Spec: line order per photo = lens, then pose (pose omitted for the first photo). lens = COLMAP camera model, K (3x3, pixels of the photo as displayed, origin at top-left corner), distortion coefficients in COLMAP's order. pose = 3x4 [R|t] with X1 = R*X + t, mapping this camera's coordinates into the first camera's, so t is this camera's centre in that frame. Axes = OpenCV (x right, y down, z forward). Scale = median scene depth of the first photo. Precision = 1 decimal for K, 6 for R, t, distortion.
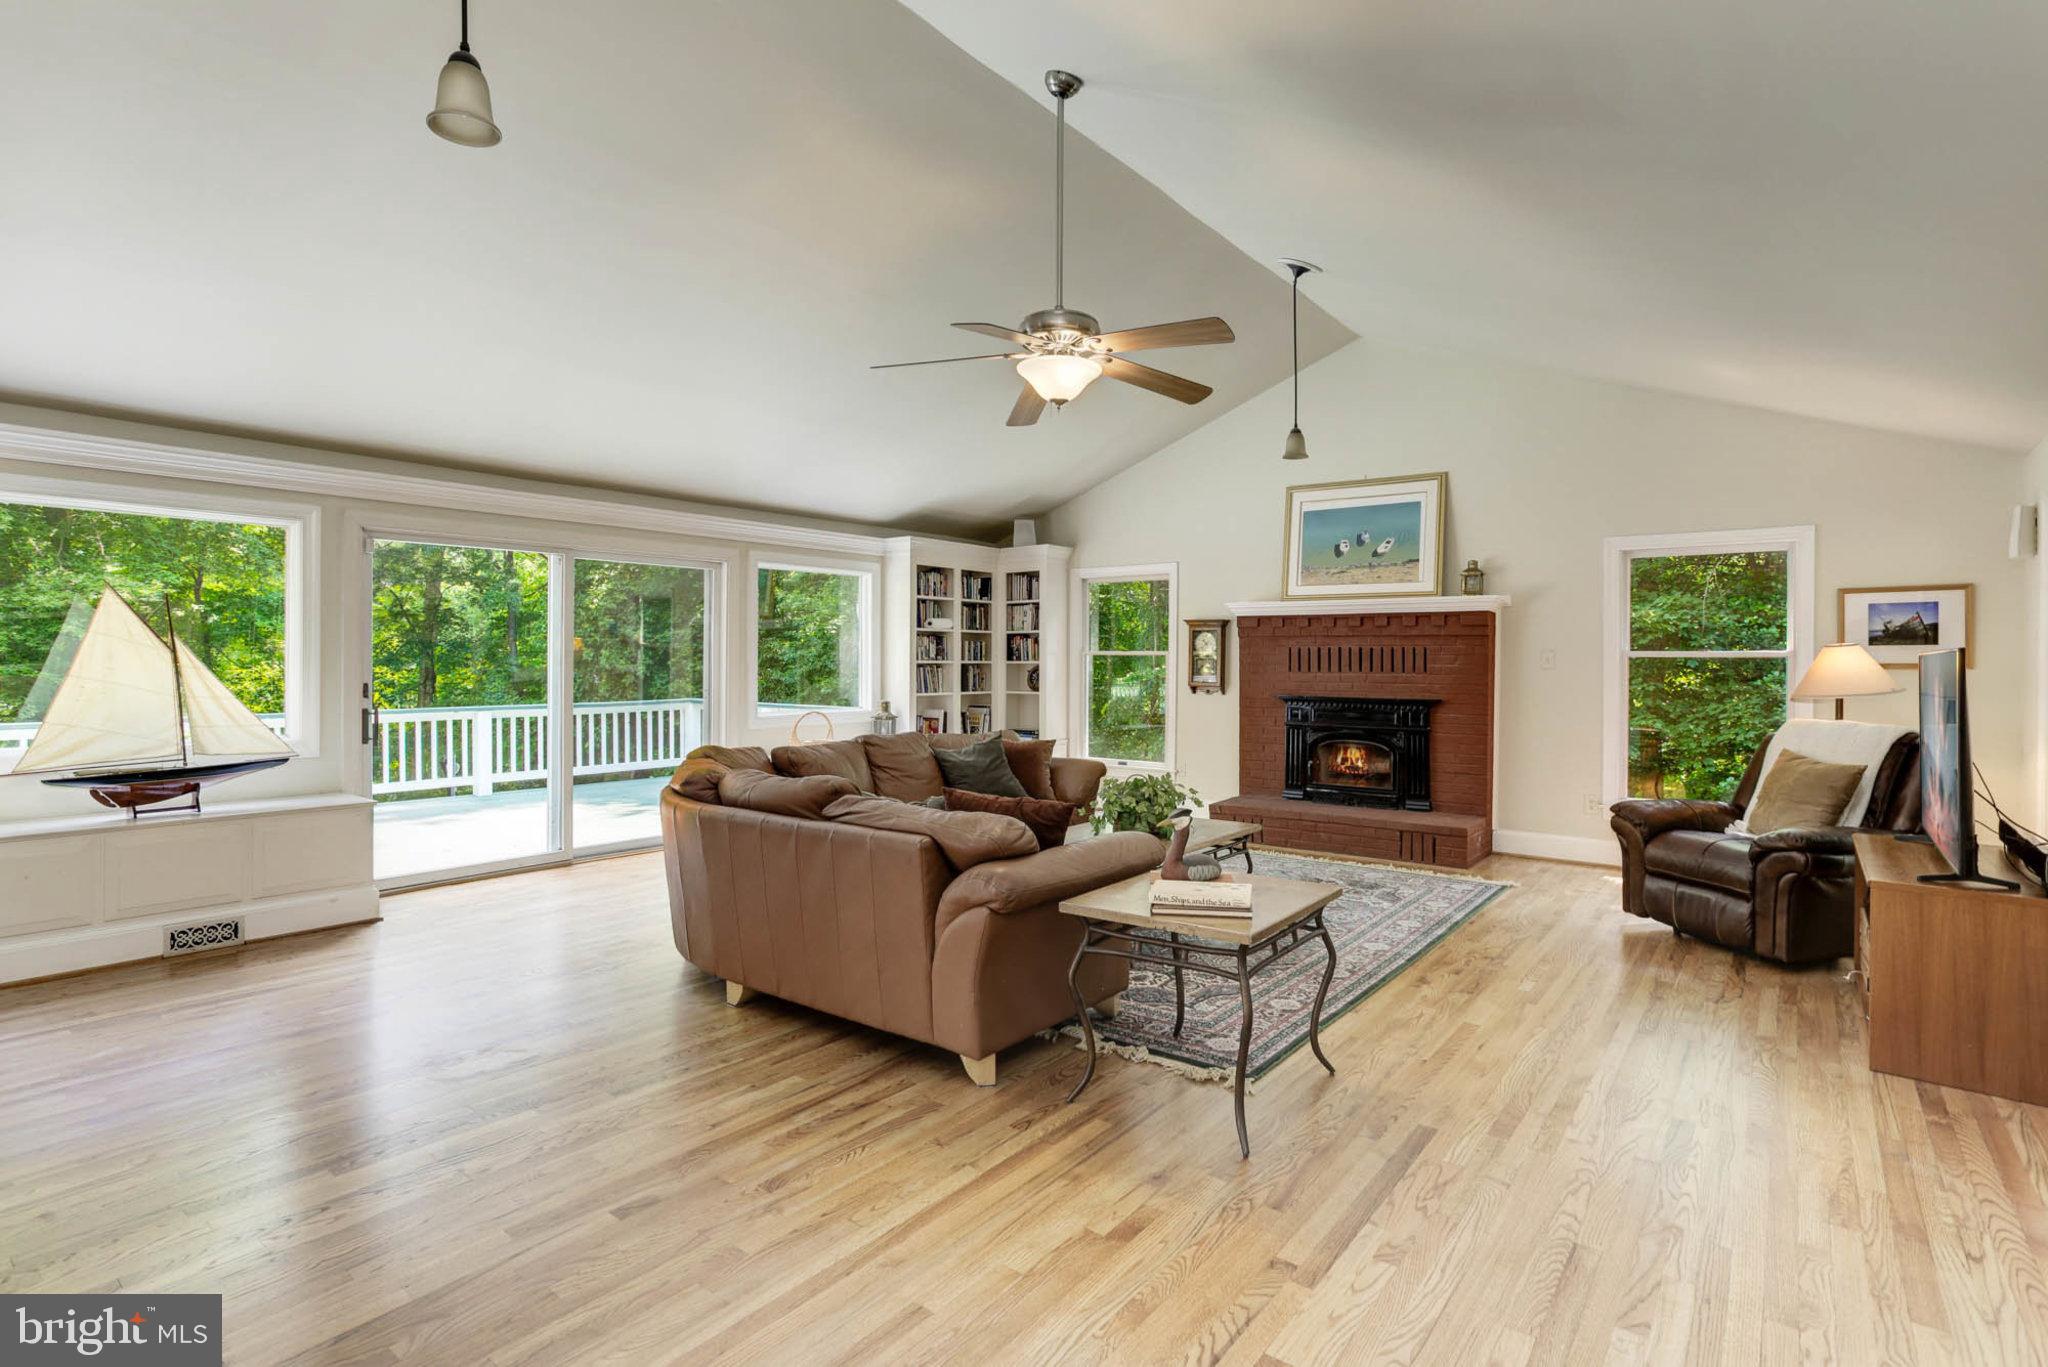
lens RADIAL K [[1013.3, 0, 1009.5], [0, 1013.3, 681.3], [0, 0, 1]] dist [-0.033826, 0.007545]
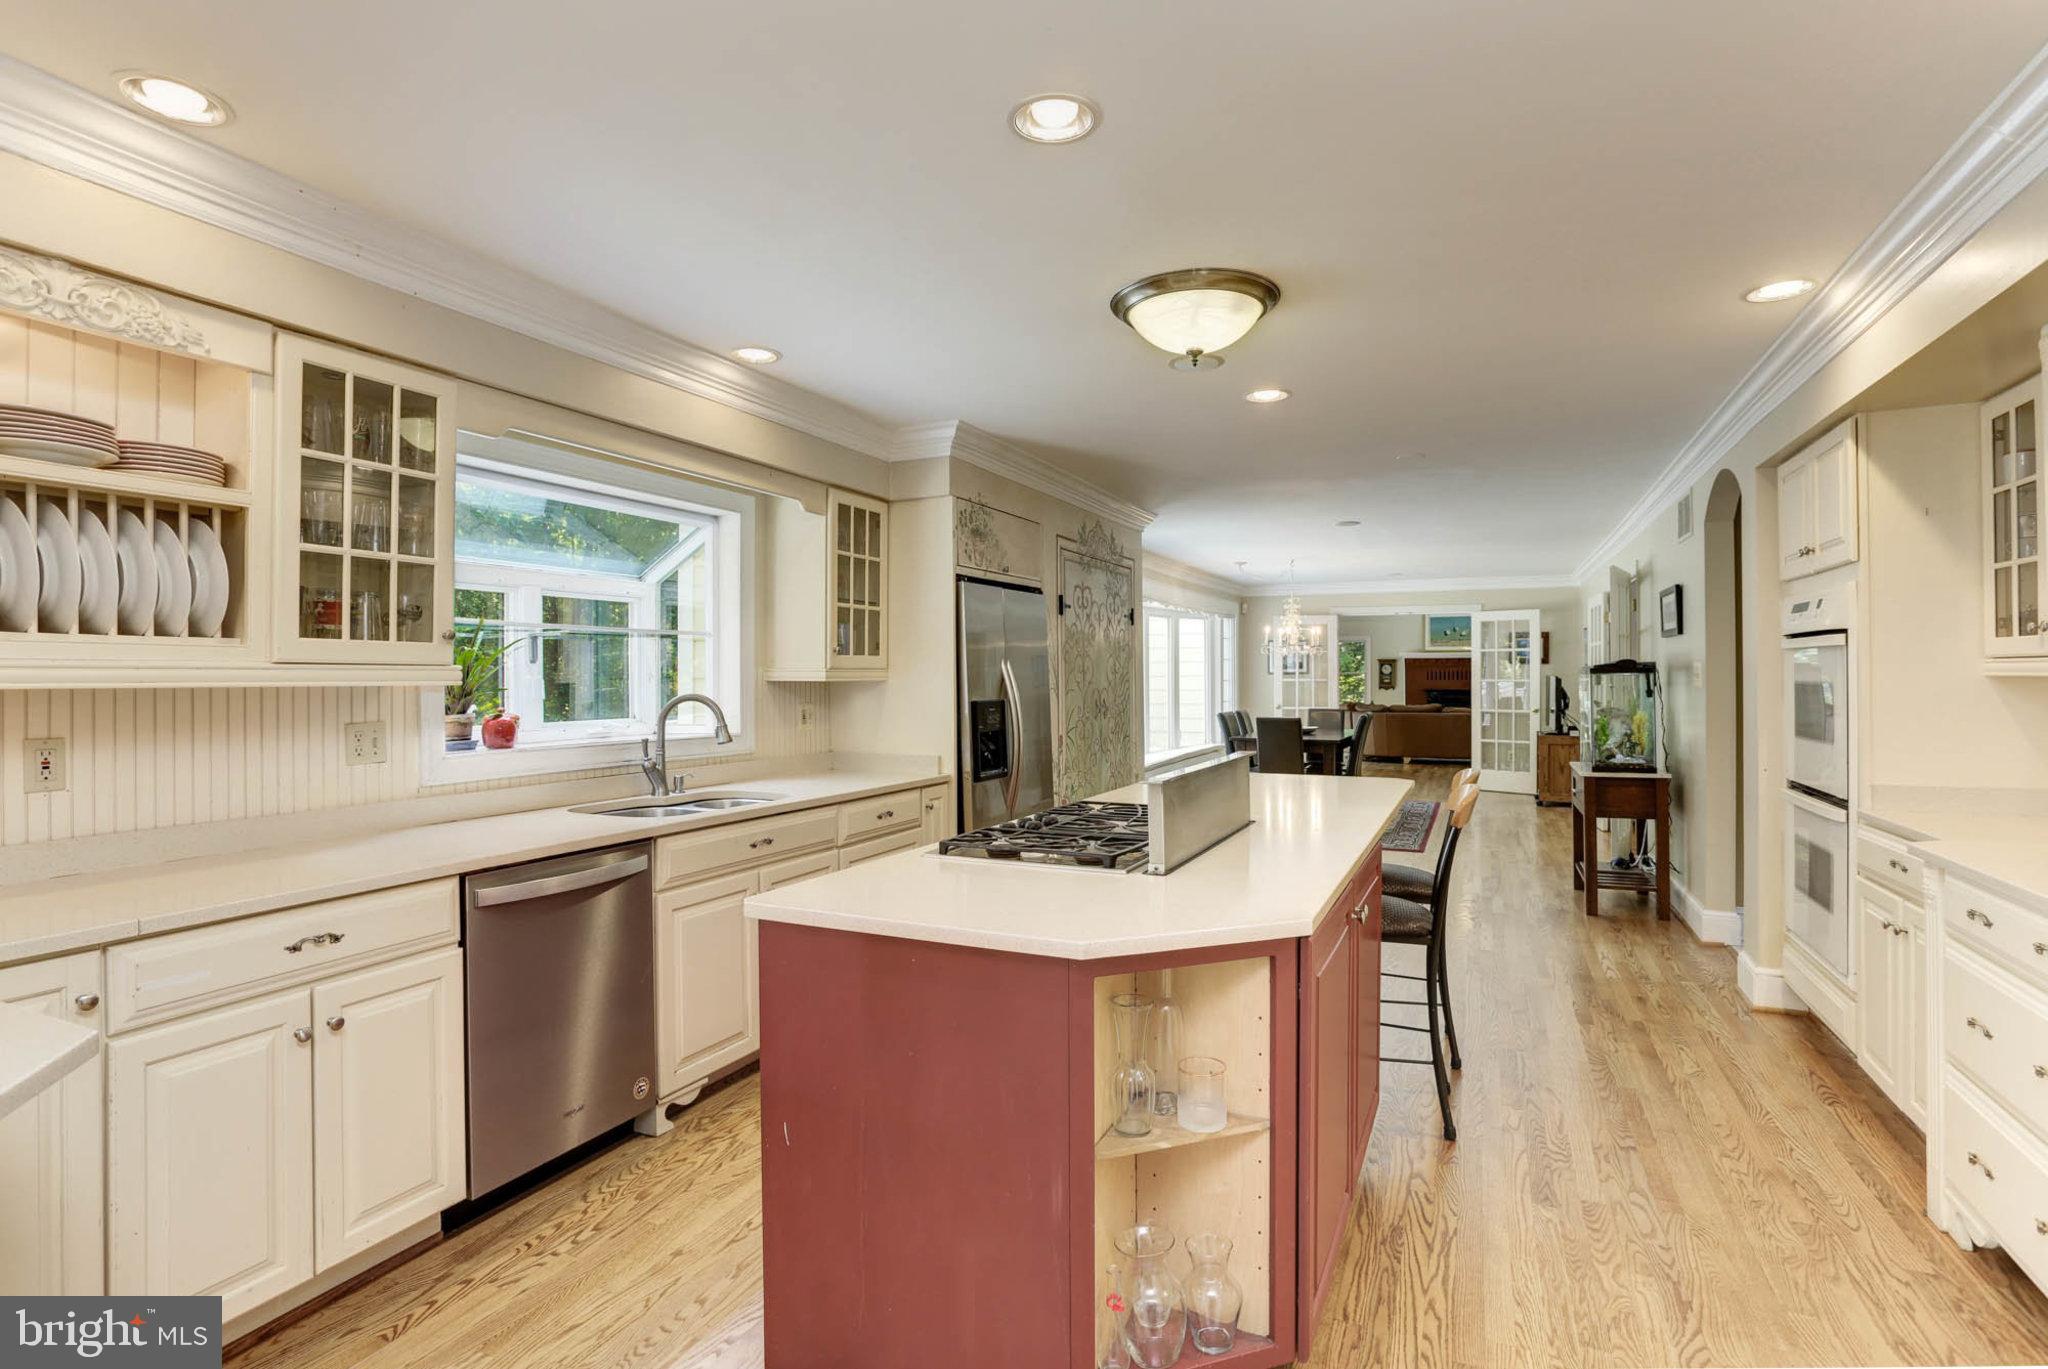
lens RADIAL K [[1008.5, 0, 994.6], [0, 1008.5, 676.5], [0, 0, 1]] dist [-0.039647, 0.012718]
pose [[0.977224, -0.009846, 0.211980, -1.410858], [0.015004, 0.999629, -0.022740, 0.024302], [-0.211677, 0.025403, 0.977009, -1.331774]]
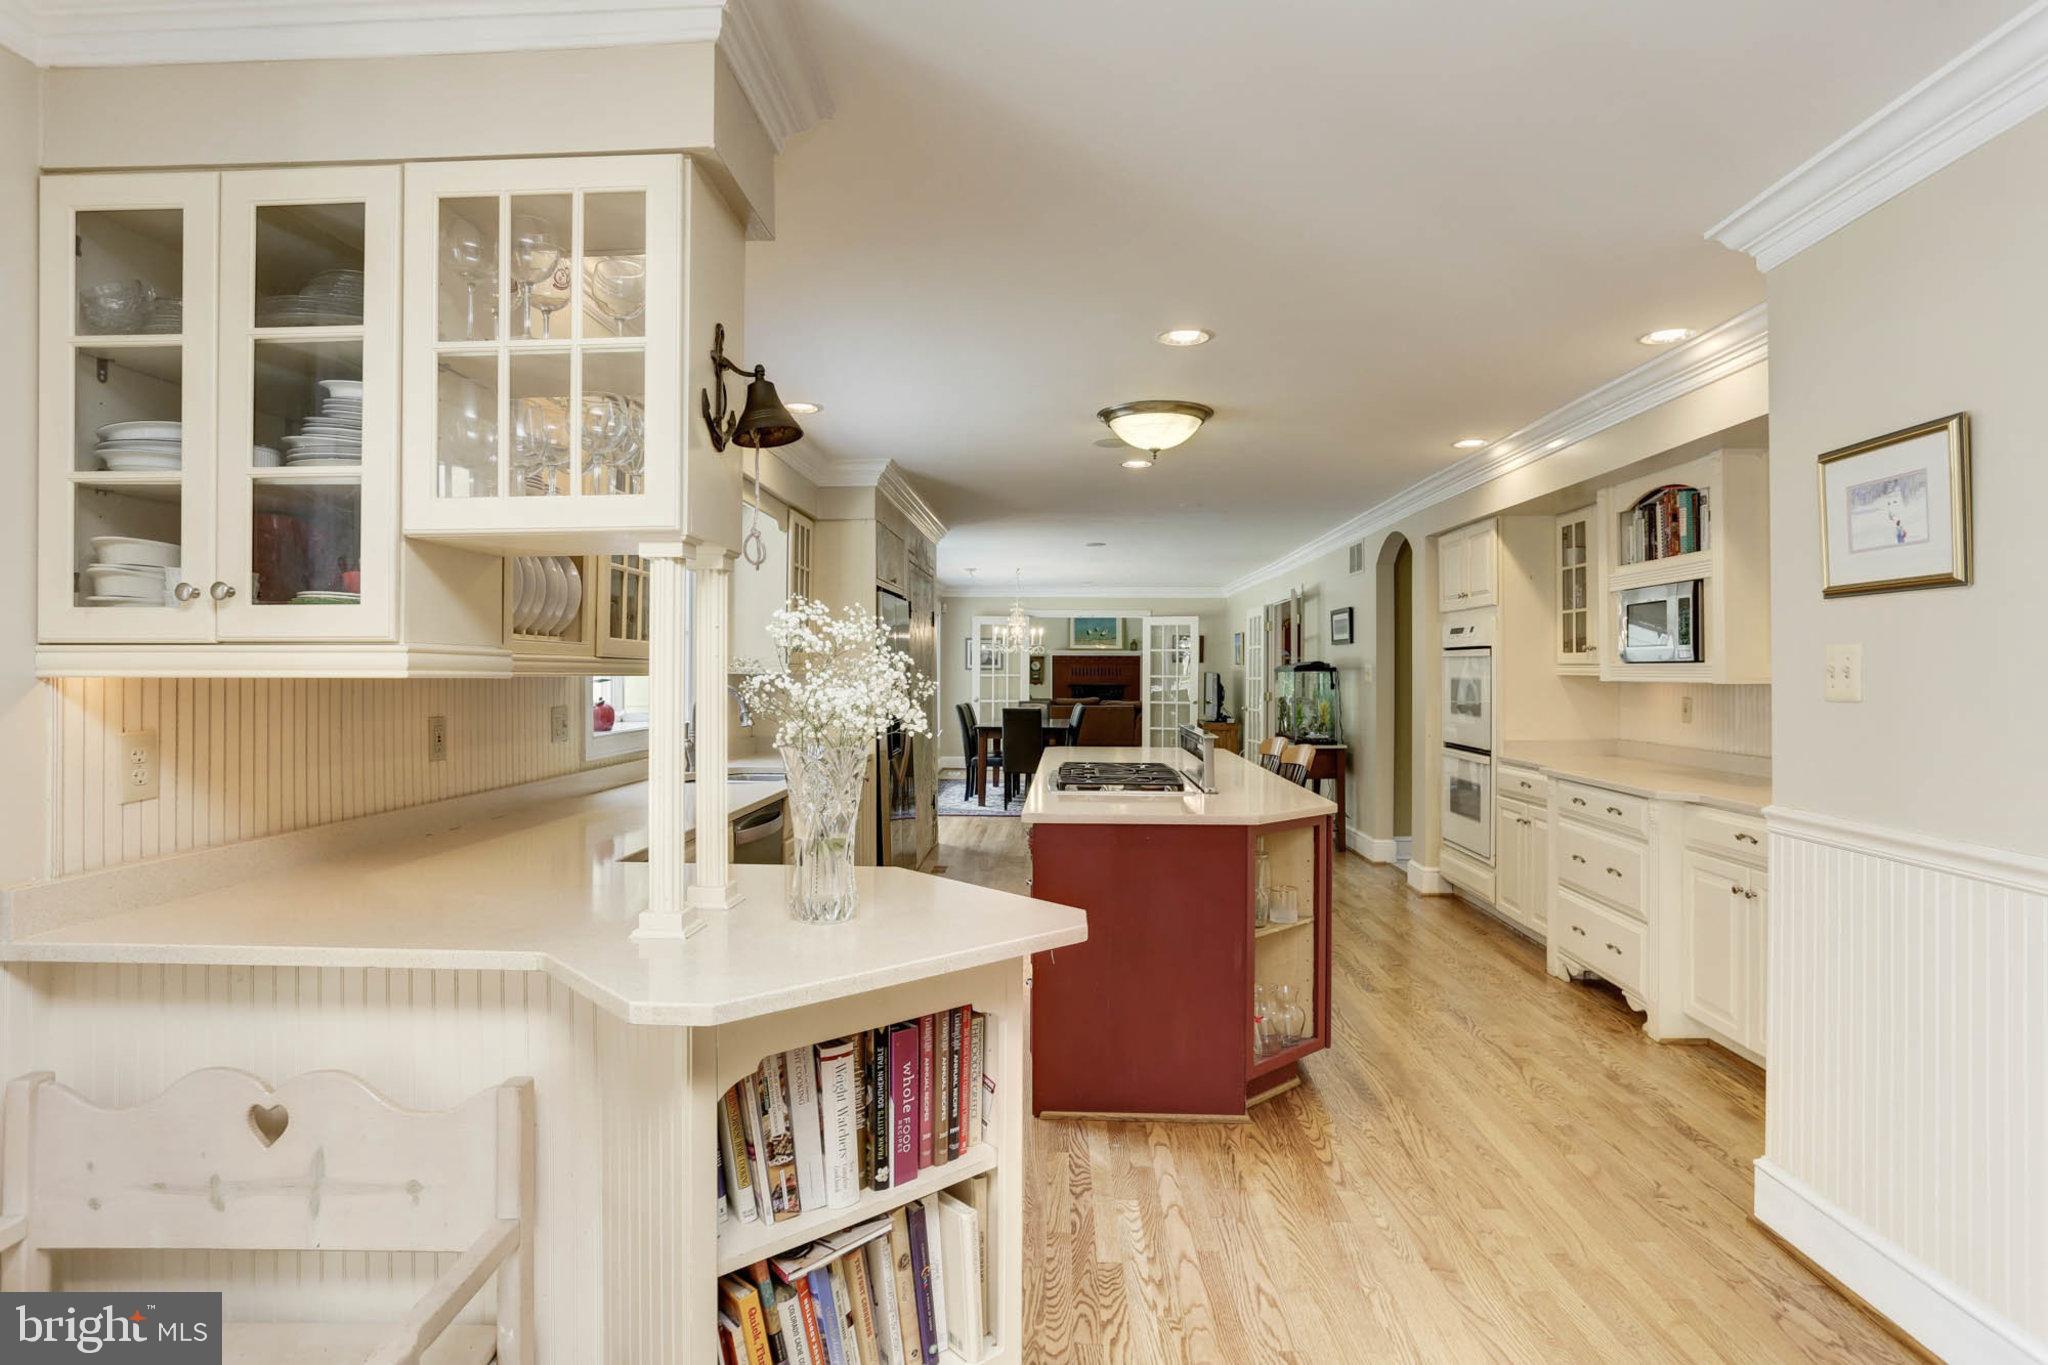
lens RADIAL K [[1086.1, 0, 990.6], [0, 1086.1, 666.5], [0, 0, 1]] dist [-0.037789, 0.014452]
pose [[0.825930, -0.001344, 0.563771, -1.682780], [0.015760, 0.999661, -0.020706, 0.024356], [-0.563552, 0.025987, 0.825672, -1.424685]]
